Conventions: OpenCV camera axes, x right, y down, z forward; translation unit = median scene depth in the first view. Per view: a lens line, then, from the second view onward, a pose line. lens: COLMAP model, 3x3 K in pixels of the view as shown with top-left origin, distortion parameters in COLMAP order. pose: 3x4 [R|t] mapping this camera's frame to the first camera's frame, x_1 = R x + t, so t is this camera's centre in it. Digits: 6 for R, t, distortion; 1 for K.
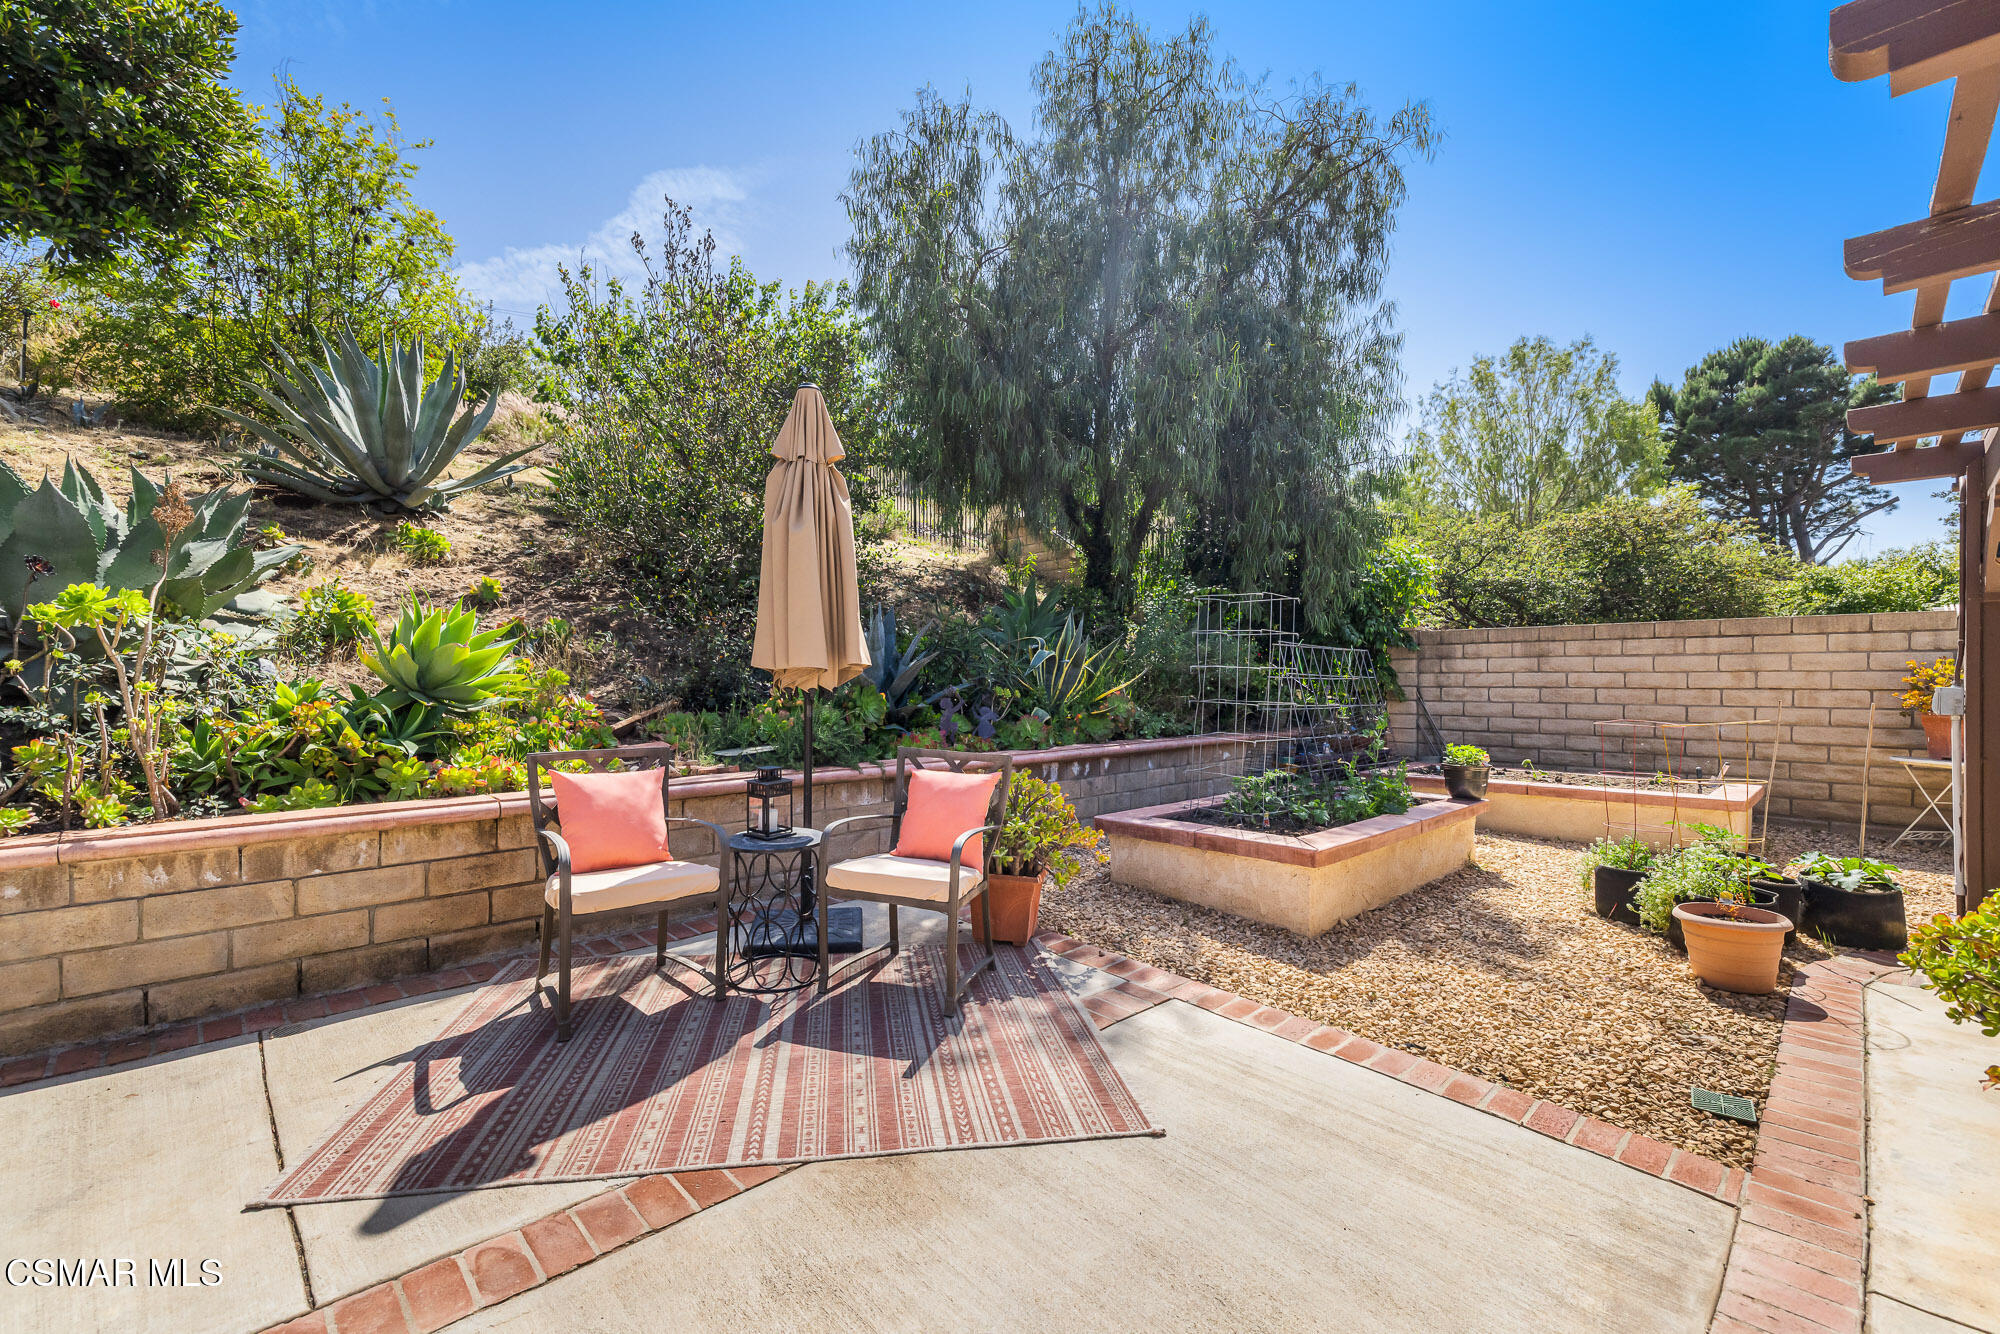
lens RADIAL K [[850.8, 0, 1000.8], [0, 850.8, 682.8], [0, 0, 1]] dist [0.000692, -0.000081]
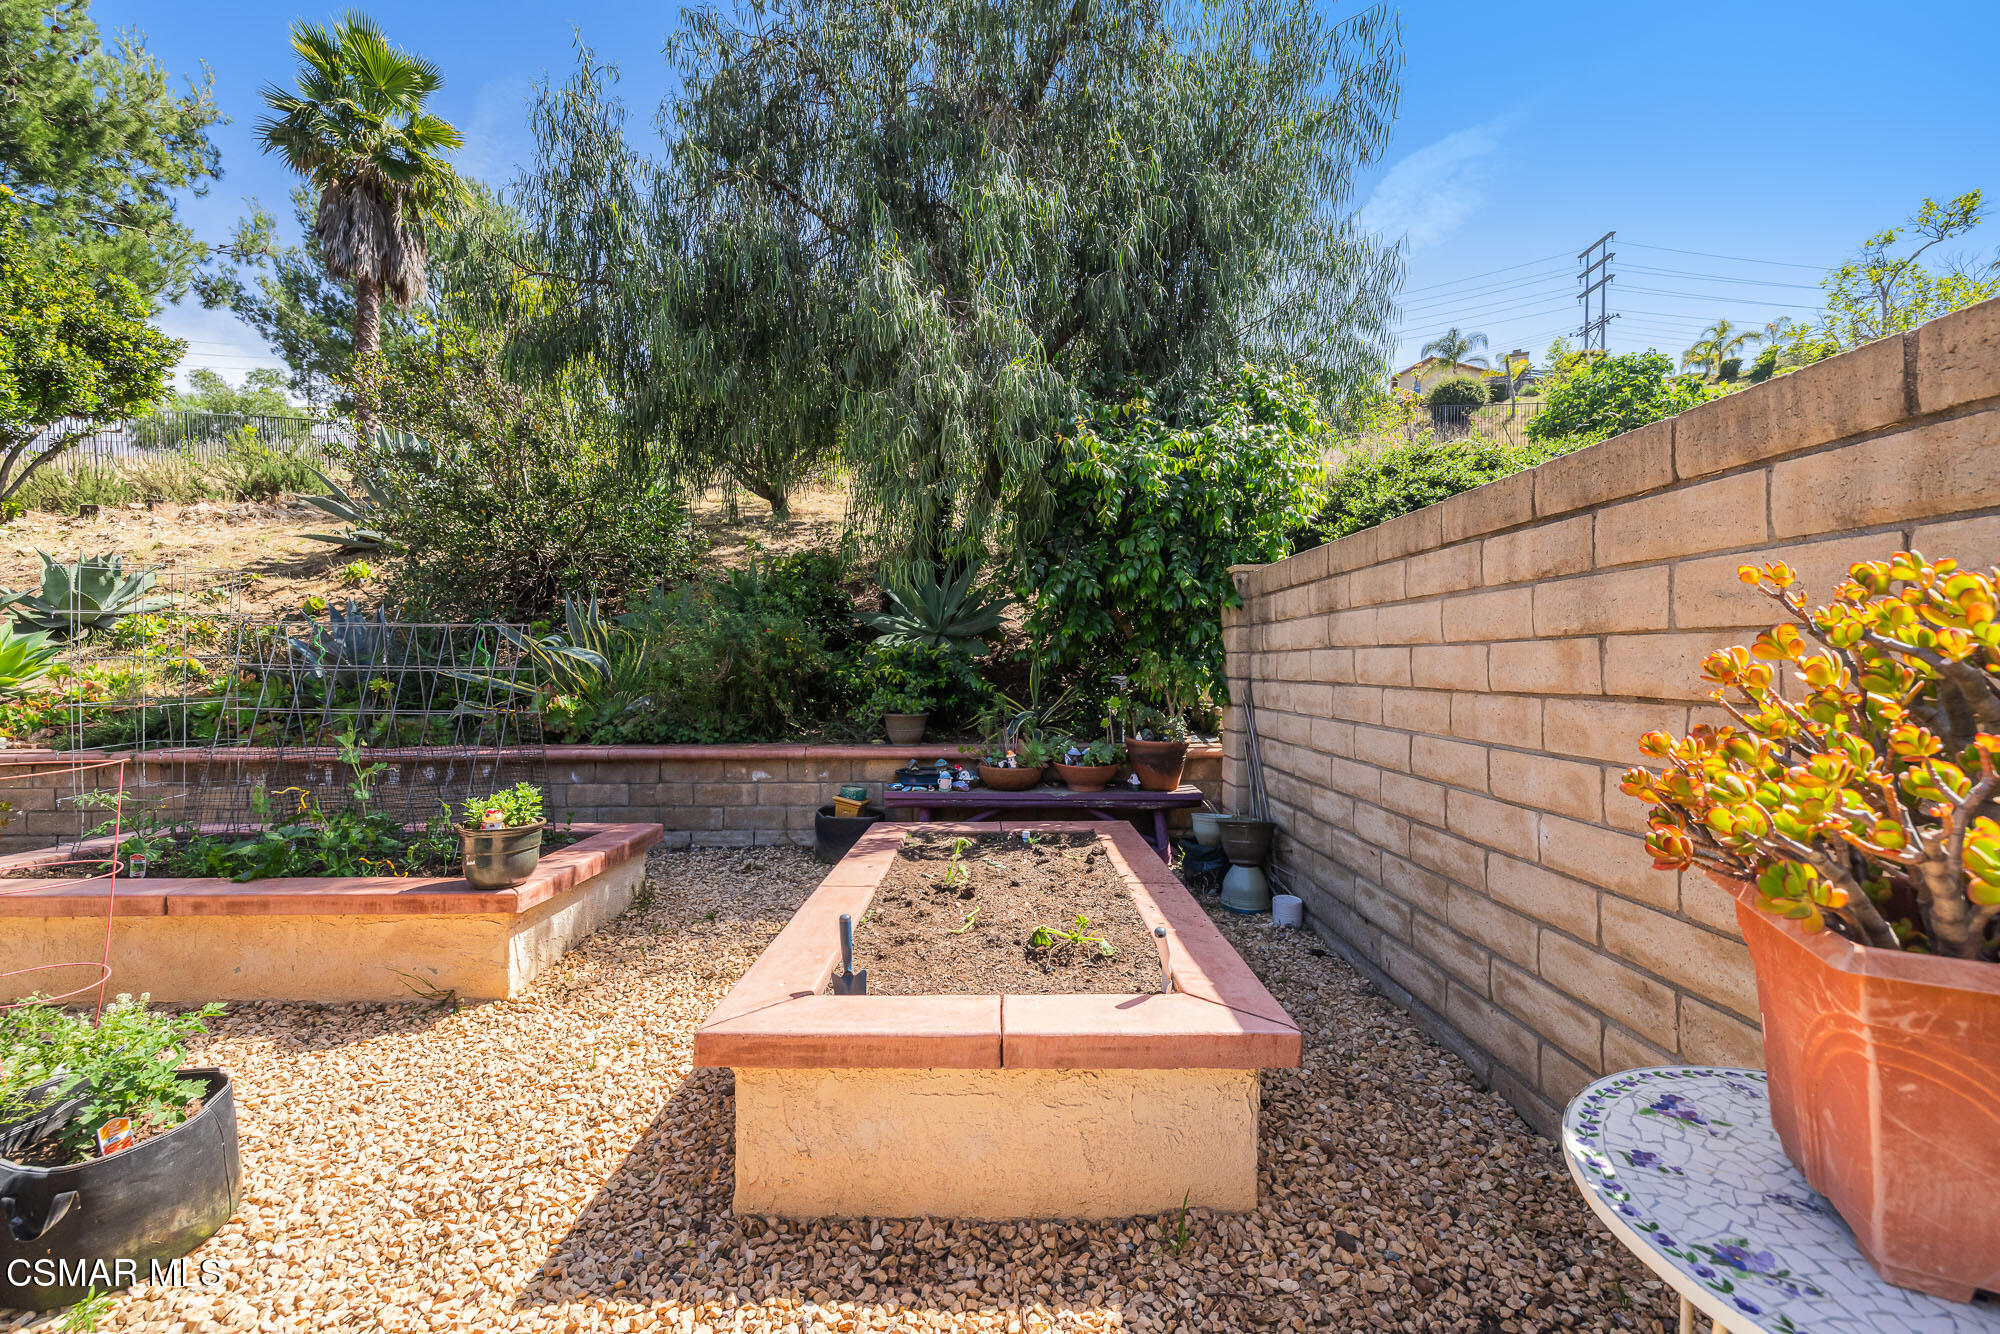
lens RADIAL K [[850.8, 0, 1000.8], [0, 850.8, 682.8], [0, 0, 1]] dist [0.000692, -0.000081]
pose [[0.717234, 0.009824, -0.696763, 1.138895], [0.003886, 0.999829, 0.018098, -0.004745], [0.696822, -0.015688, 0.717073, 0.804781]]
